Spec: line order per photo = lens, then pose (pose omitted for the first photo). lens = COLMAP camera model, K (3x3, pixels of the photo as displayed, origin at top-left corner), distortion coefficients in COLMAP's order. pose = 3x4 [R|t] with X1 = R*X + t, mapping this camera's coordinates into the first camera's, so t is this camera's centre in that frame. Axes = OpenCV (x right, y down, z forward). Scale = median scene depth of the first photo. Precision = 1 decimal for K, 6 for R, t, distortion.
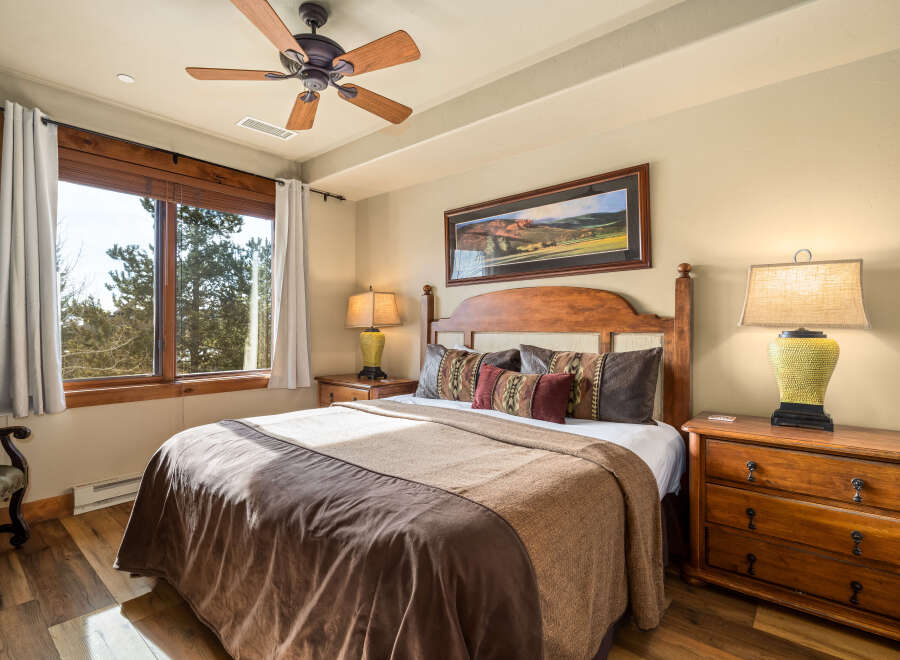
lens RADIAL K [[473.3, 0, 477.2], [0, 473.3, 333.6], [0, 0, 1]] dist [0.001156, 0.000239]
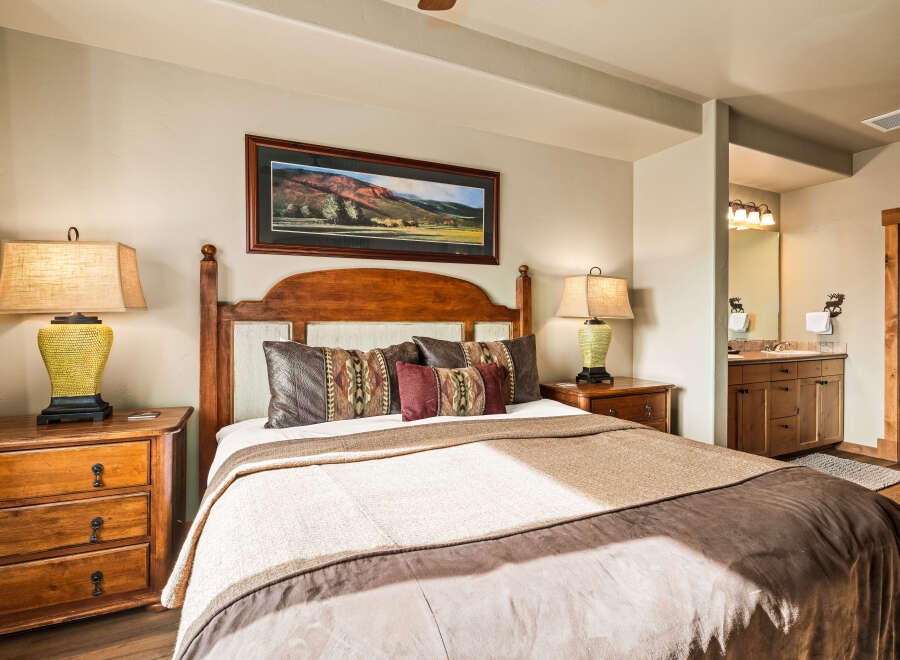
lens RADIAL K [[448.0, 0, 465.3], [0, 448.0, 328.5], [0, 0, 1]] dist [-0.003132, -0.000863]
pose [[0.417034, -0.016104, 0.908748, -0.596096], [0.009551, 0.999865, 0.013336, -0.001380], [-0.908841, 0.003118, 0.417131, 0.574300]]
